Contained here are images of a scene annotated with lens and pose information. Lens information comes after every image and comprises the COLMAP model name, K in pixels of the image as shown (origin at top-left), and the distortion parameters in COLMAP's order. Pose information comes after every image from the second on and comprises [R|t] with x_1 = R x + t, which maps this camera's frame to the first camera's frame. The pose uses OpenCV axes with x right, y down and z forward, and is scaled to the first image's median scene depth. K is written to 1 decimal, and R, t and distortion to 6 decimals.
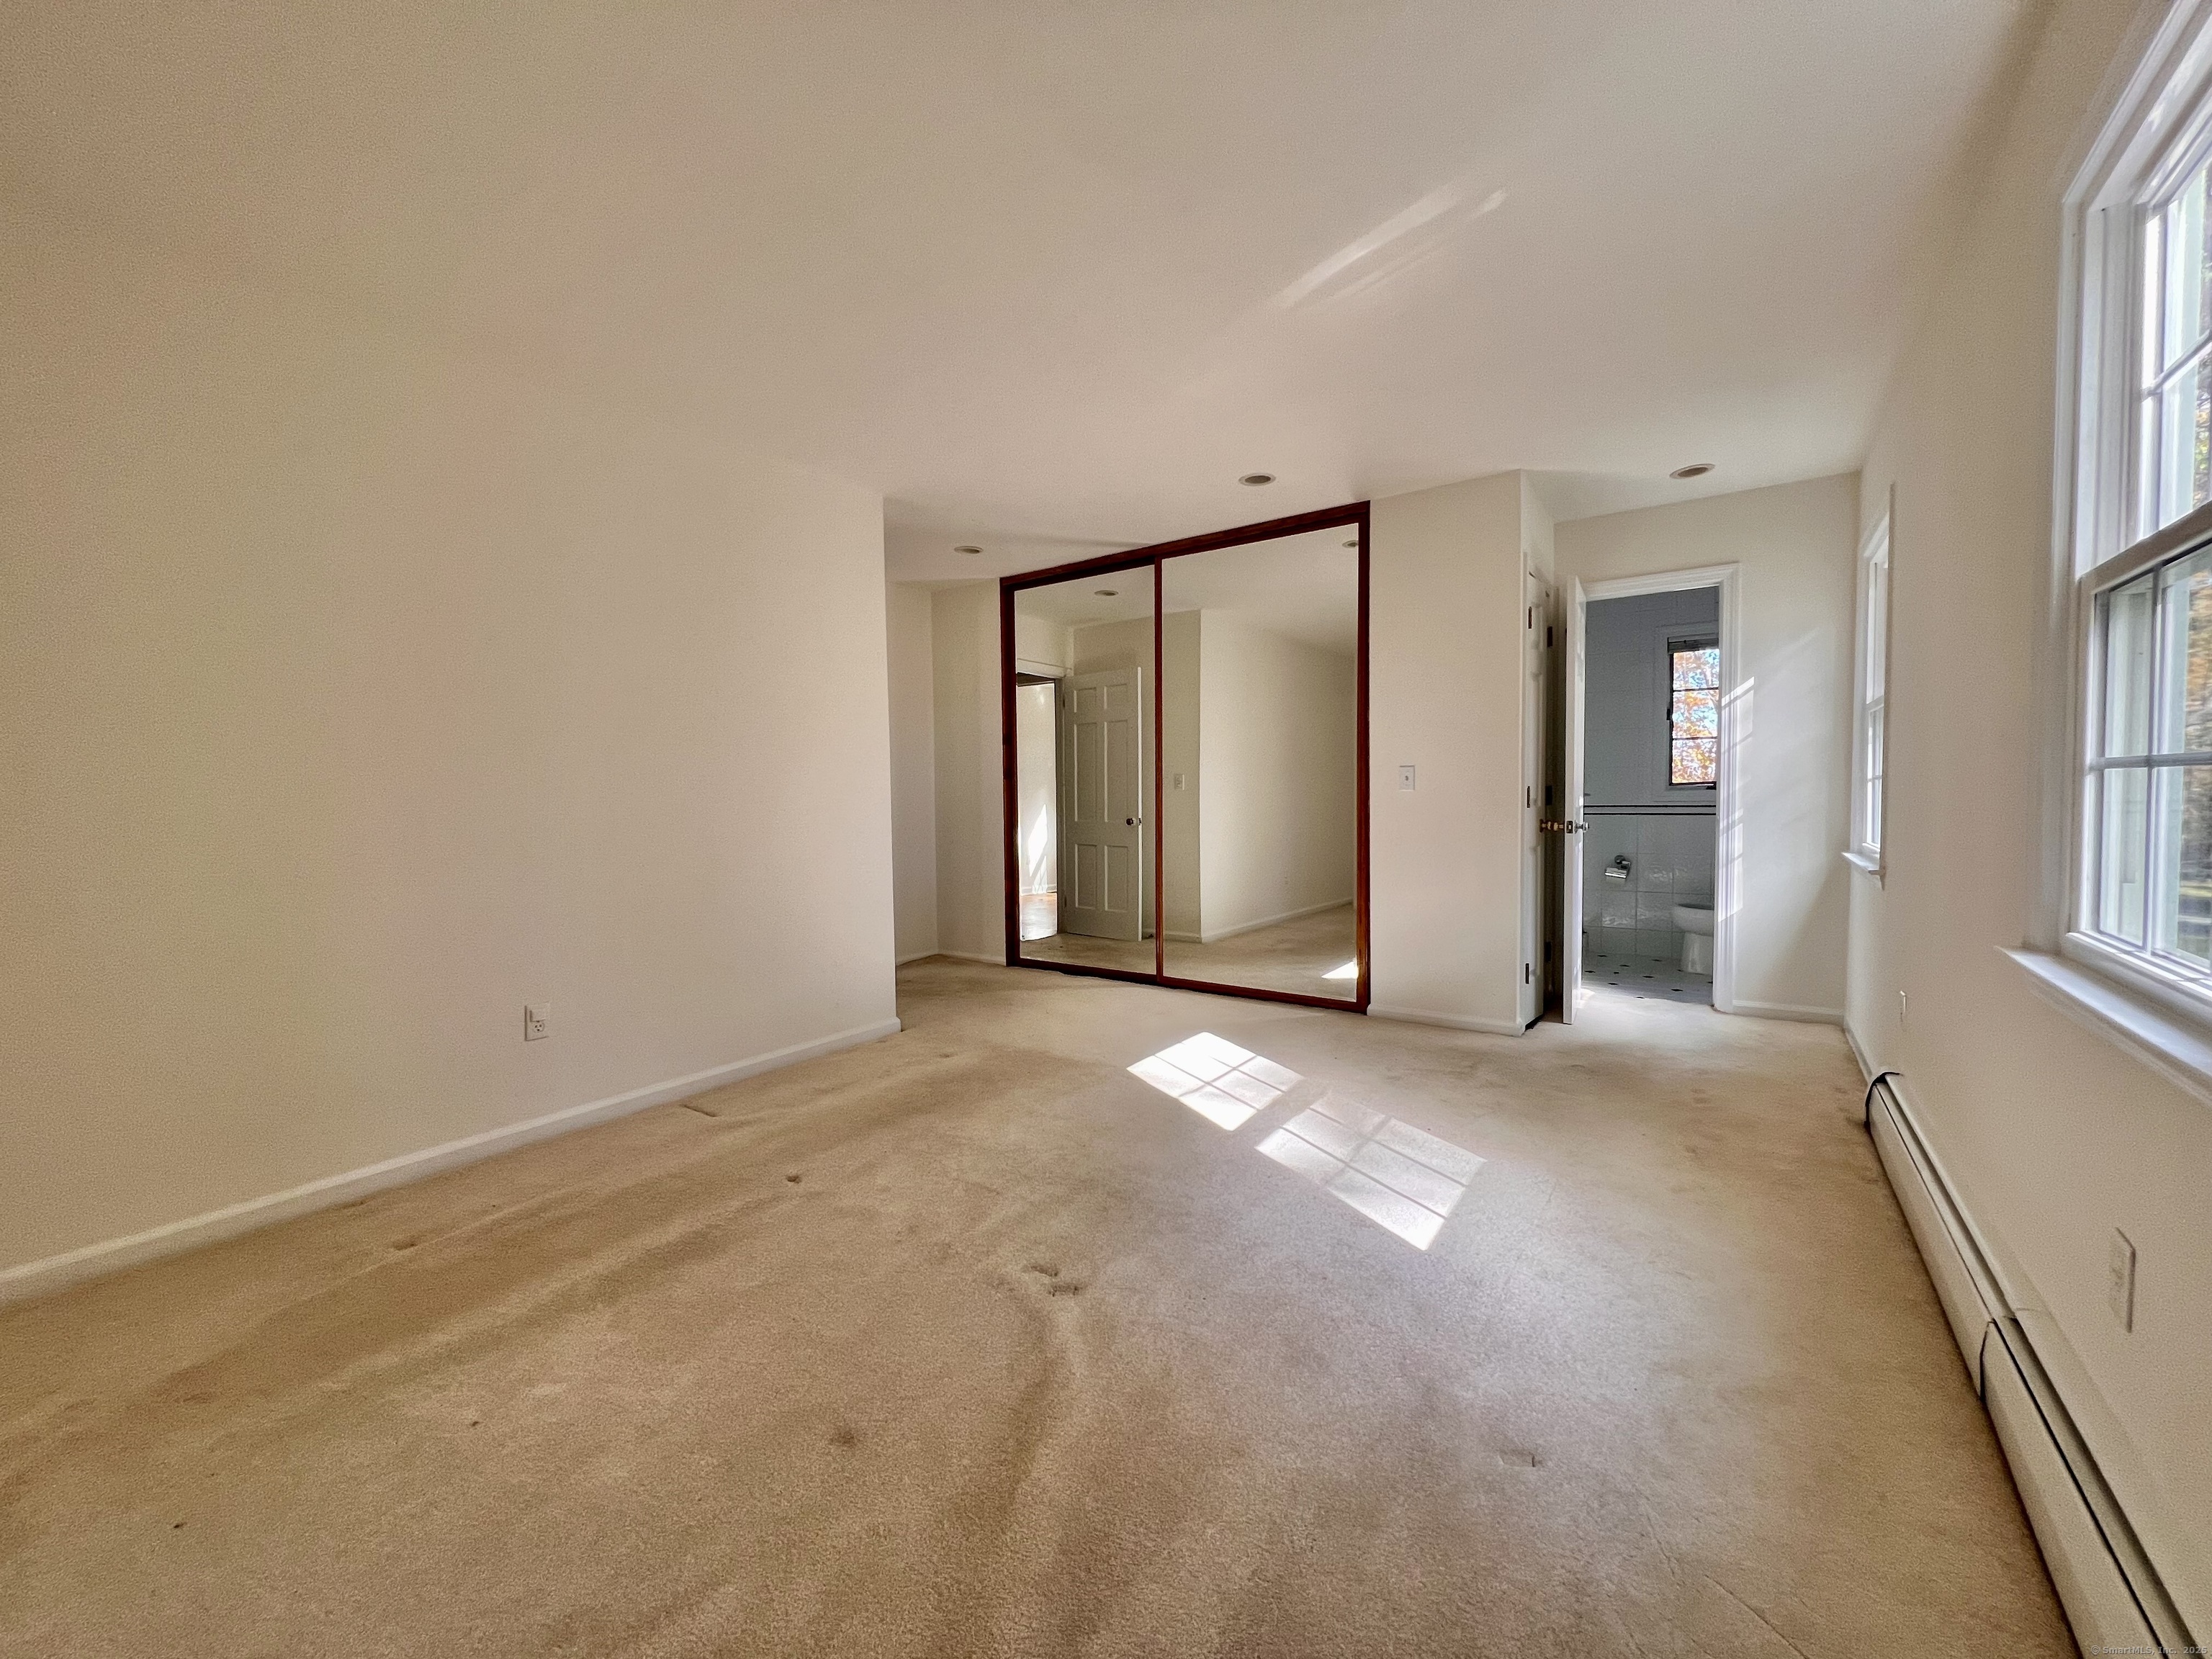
lens RADIAL K [[891.8, 0, 1110.3], [0, 891.8, 823.6], [0, 0, 1]] dist [-0.003004, -0.000393]
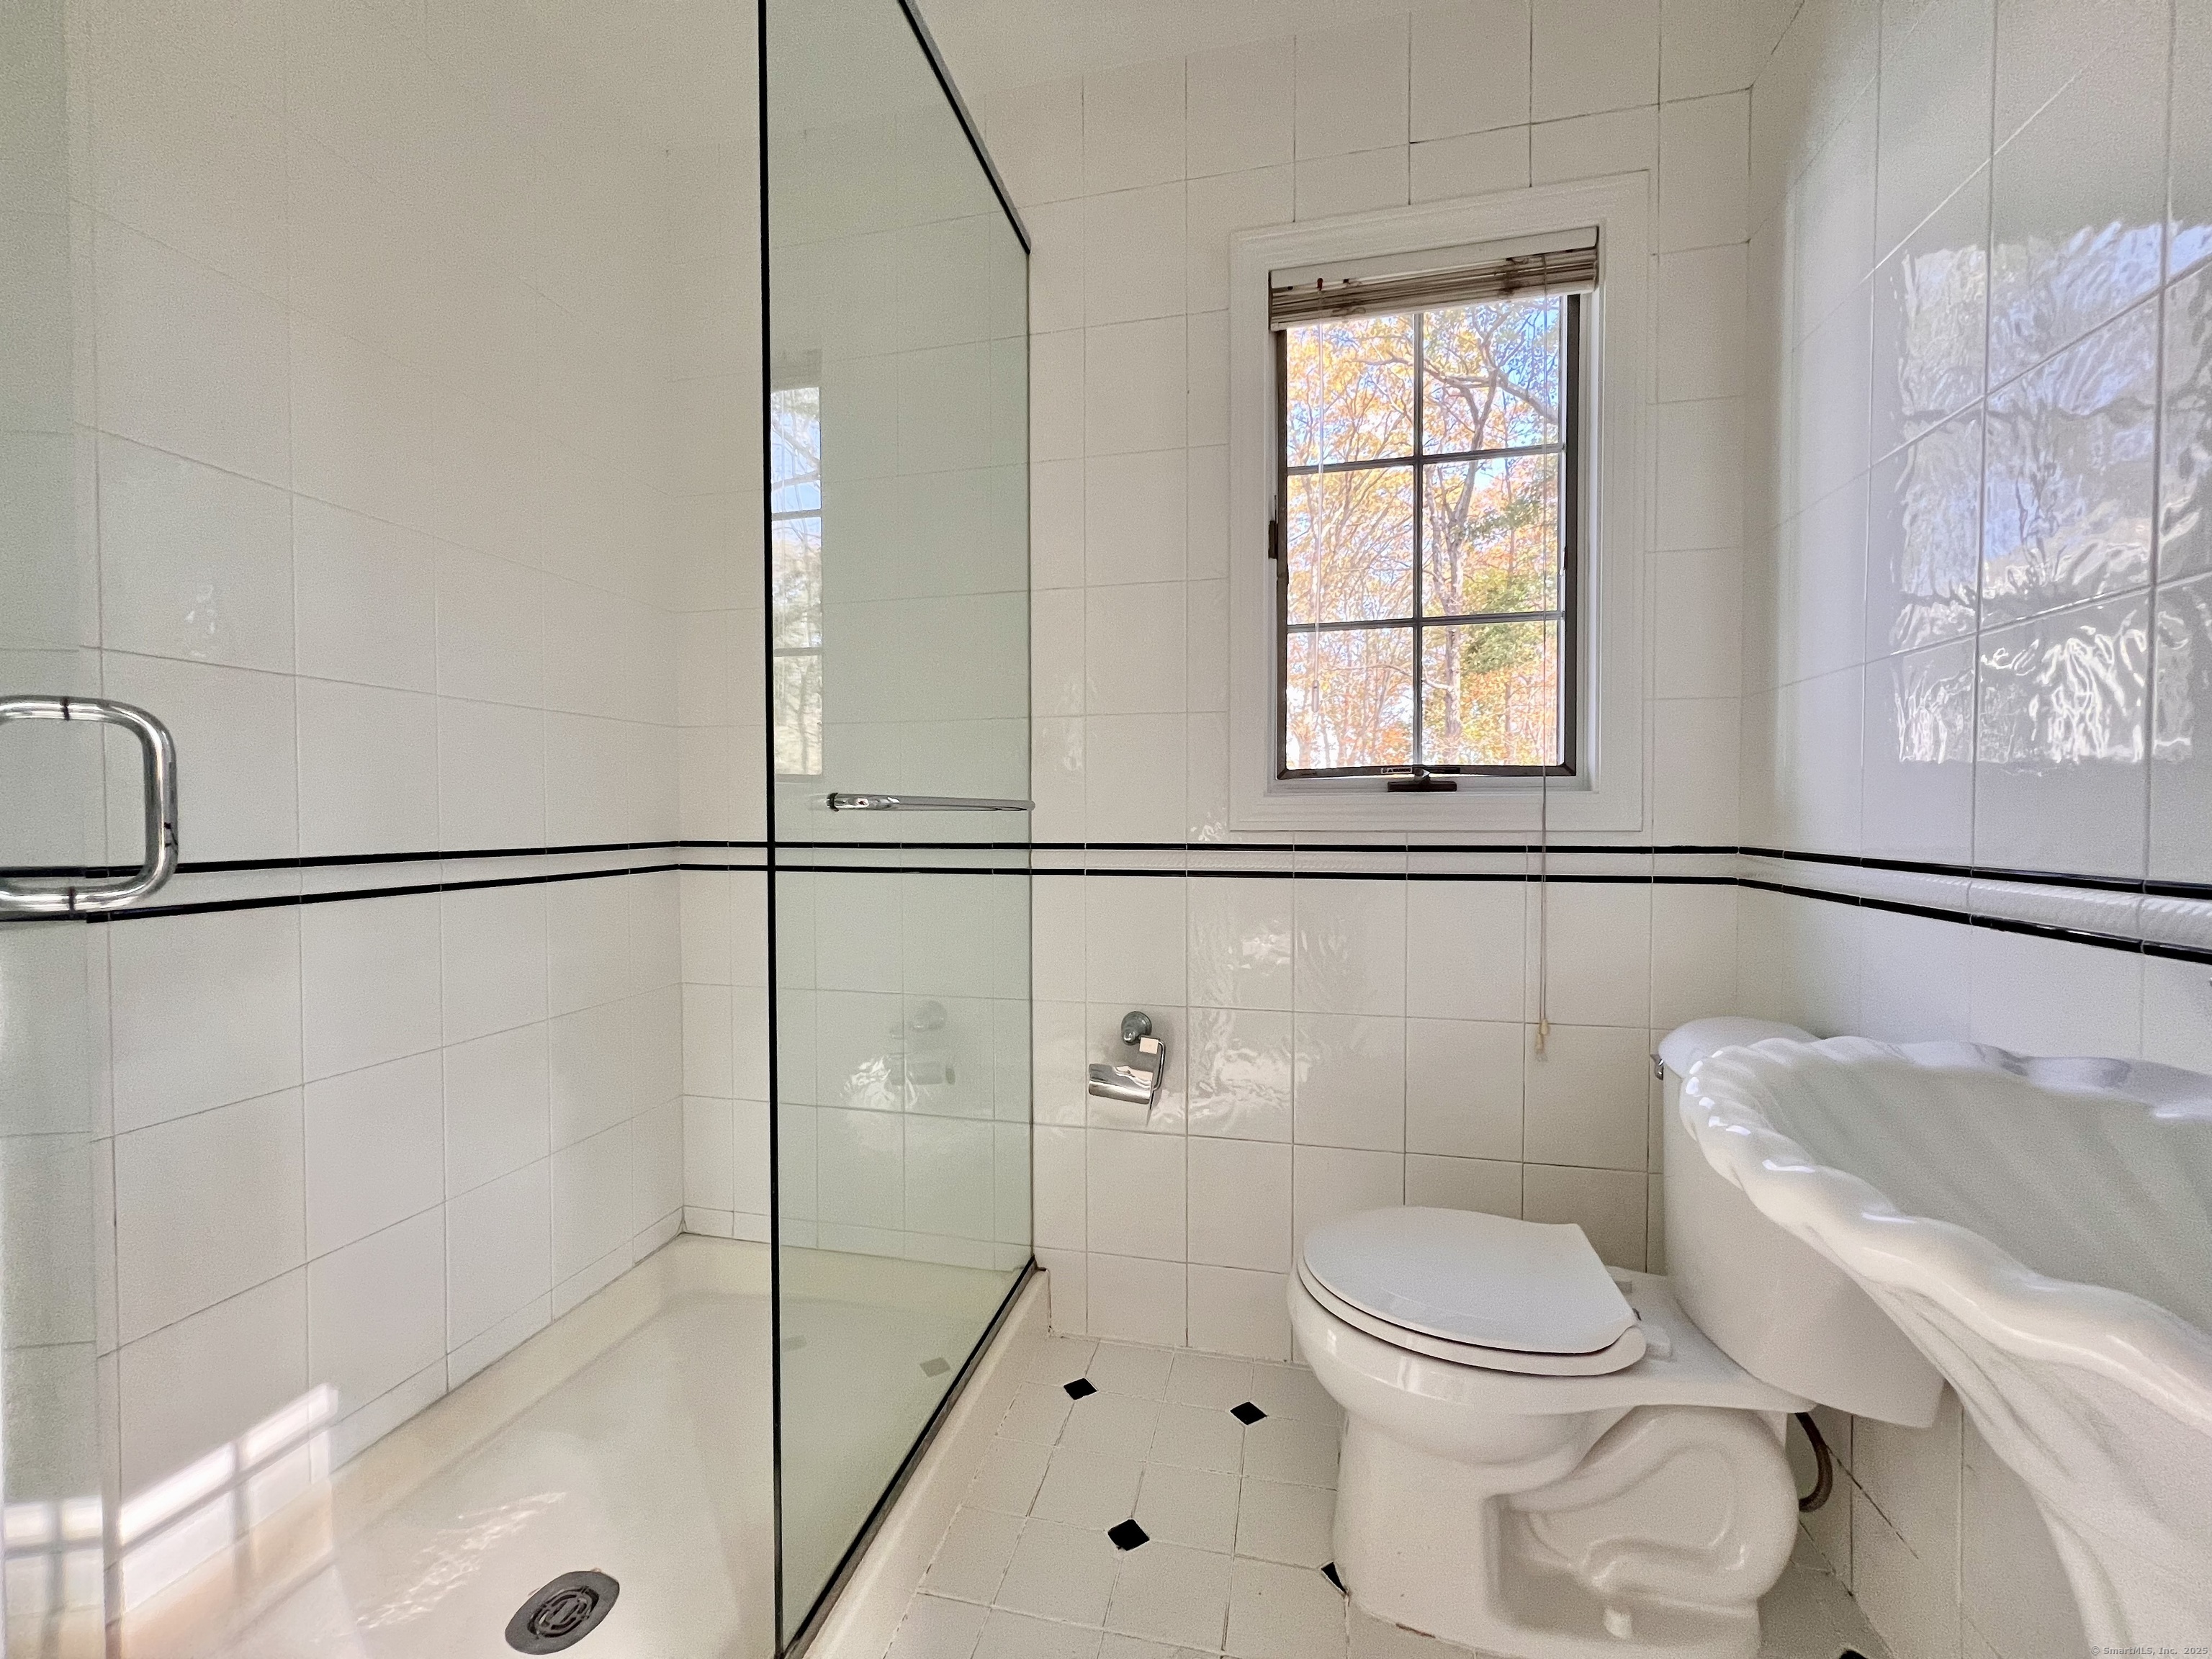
lens RADIAL K [[891.8, 0, 1101.6], [0, 891.8, 833.6], [0, 0, 1]] dist [-0.003004, -0.000393]
pose [[0.926893, 0.003335, 0.375310, 0.457612], [0.006616, 0.999660, -0.025222, -0.015649], [-0.375267, 0.025862, 0.926556, 0.742374]]
